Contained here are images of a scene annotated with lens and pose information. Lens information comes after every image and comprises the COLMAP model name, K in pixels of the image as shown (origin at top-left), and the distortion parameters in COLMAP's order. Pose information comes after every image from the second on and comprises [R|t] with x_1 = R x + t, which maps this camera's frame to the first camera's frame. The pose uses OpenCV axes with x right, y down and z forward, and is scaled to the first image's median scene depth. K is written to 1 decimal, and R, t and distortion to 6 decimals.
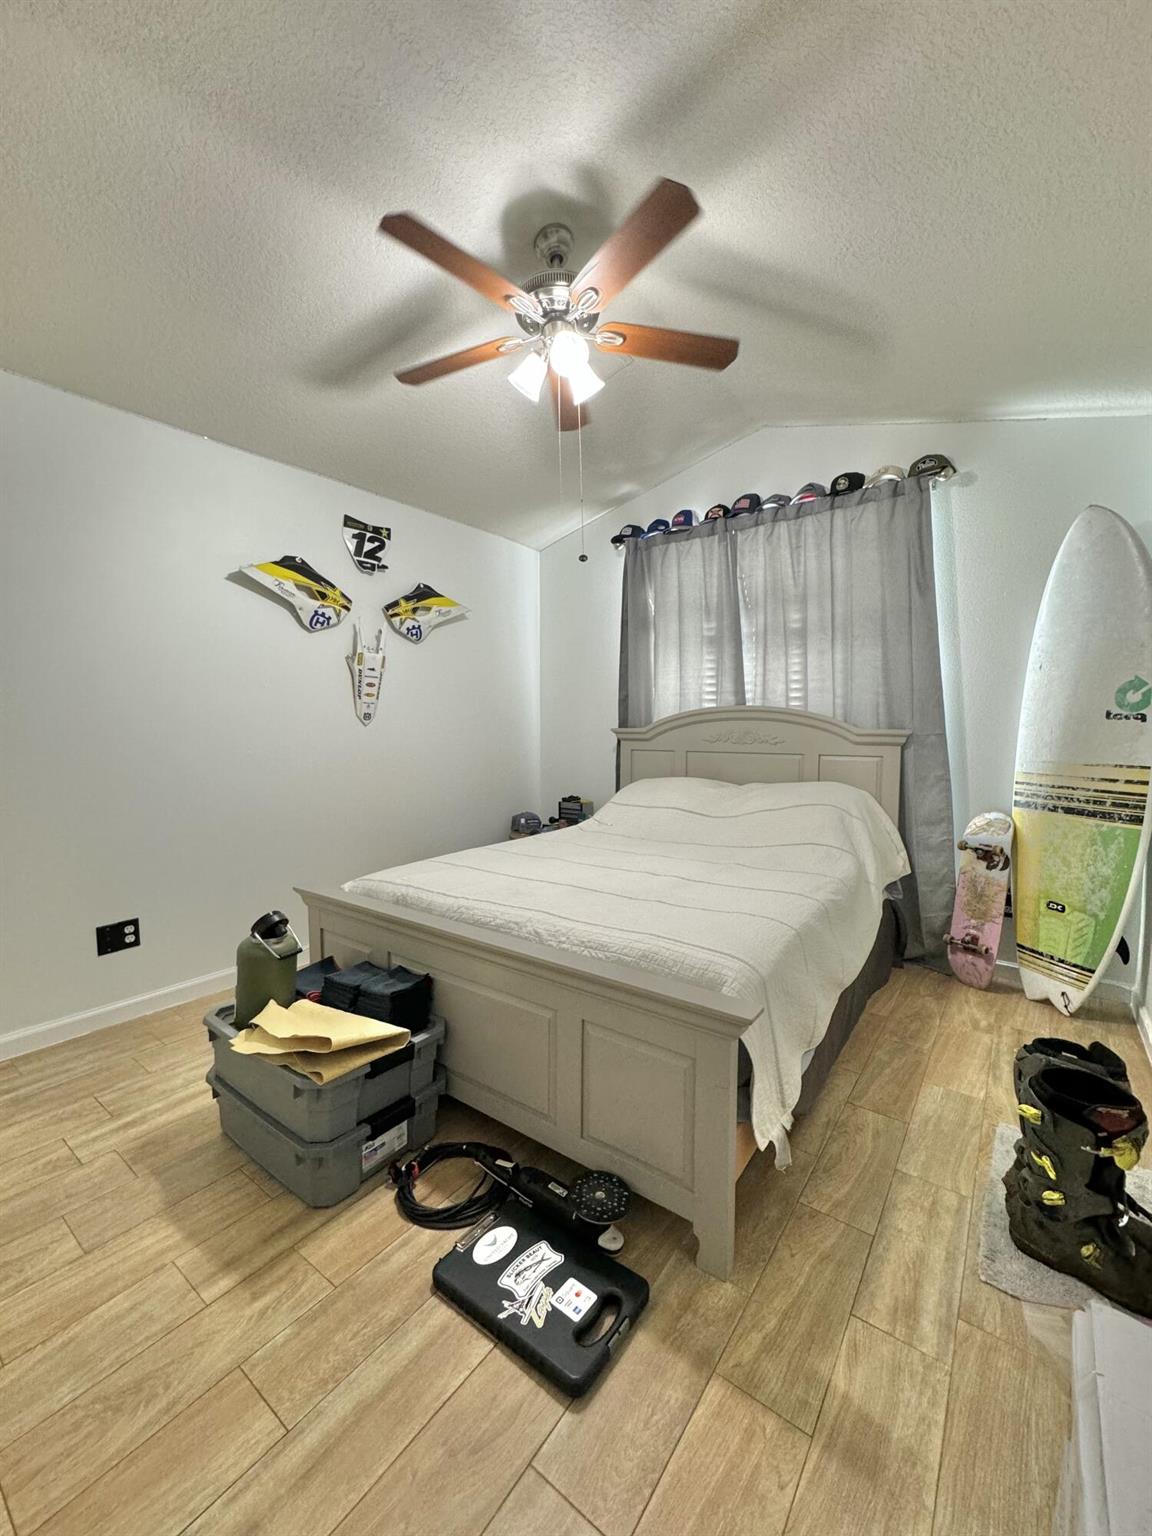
lens RADIAL K [[613.4, 0, 579.1], [0, 613.4, 765.3], [0, 0, 1]] dist [-0.002878, -0.000179]
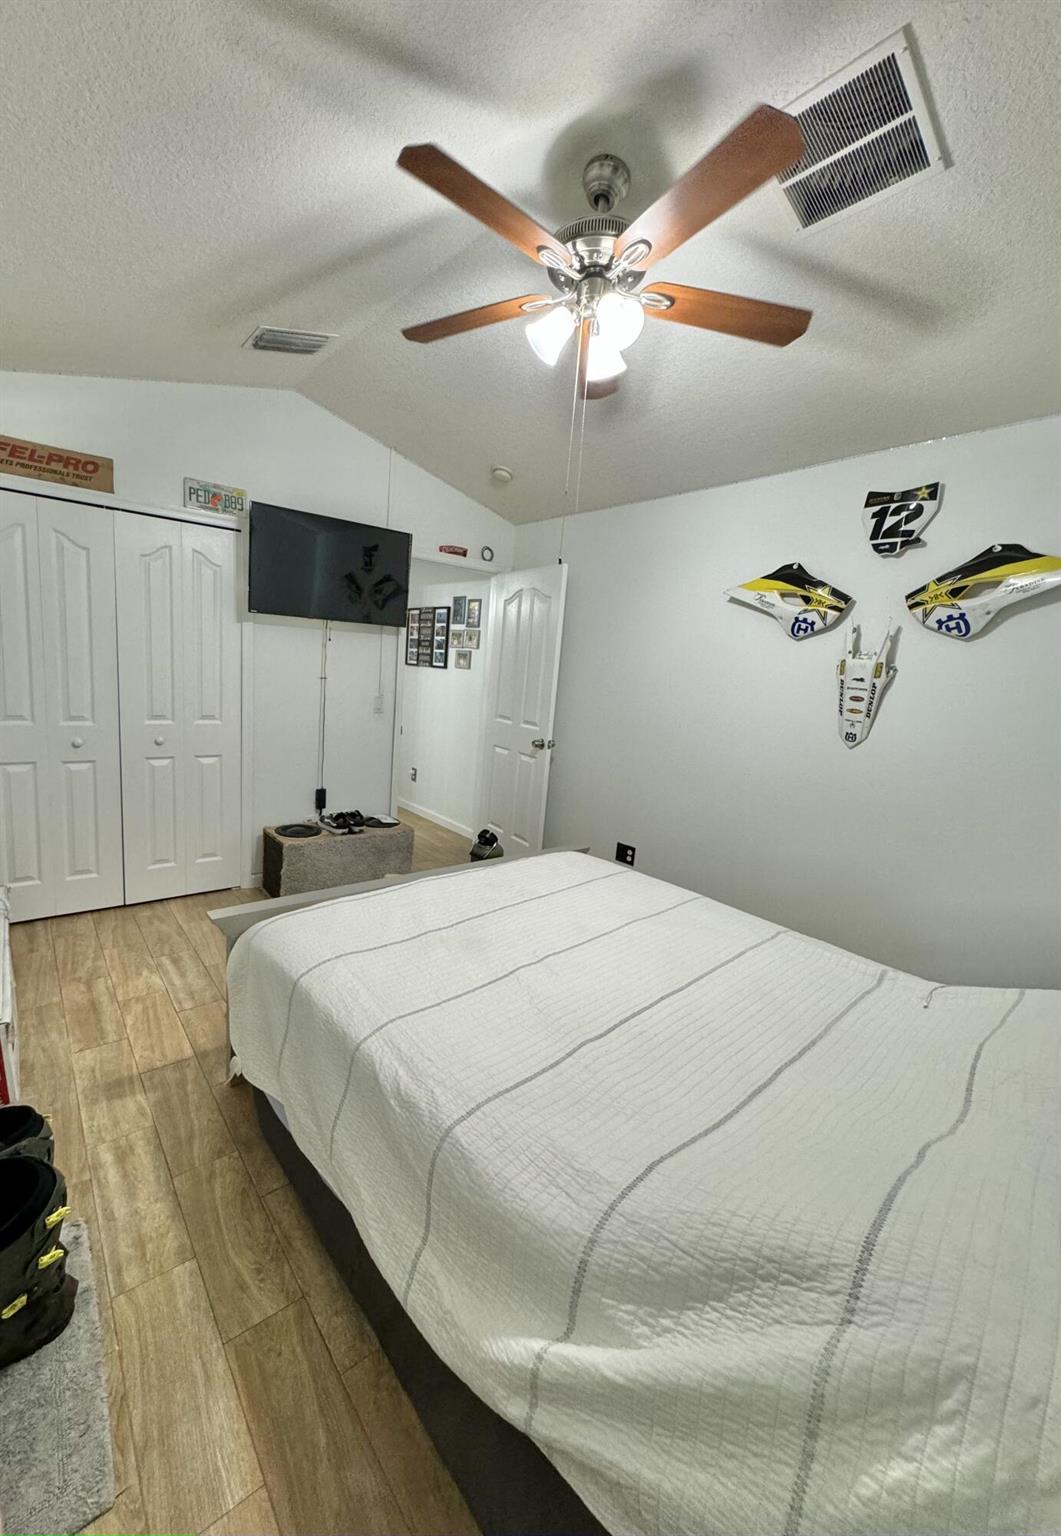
lens RADIAL K [[677.8, 0, 530.5], [0, 677.8, 768.0], [0, 0, 1]] dist [0.001612, 0.000011]
pose [[-0.275391, 0.139958, -0.951090, 0.700515], [-0.133145, 0.974257, 0.181920, -0.161323], [0.952067, 0.176732, -0.249667, 0.907809]]
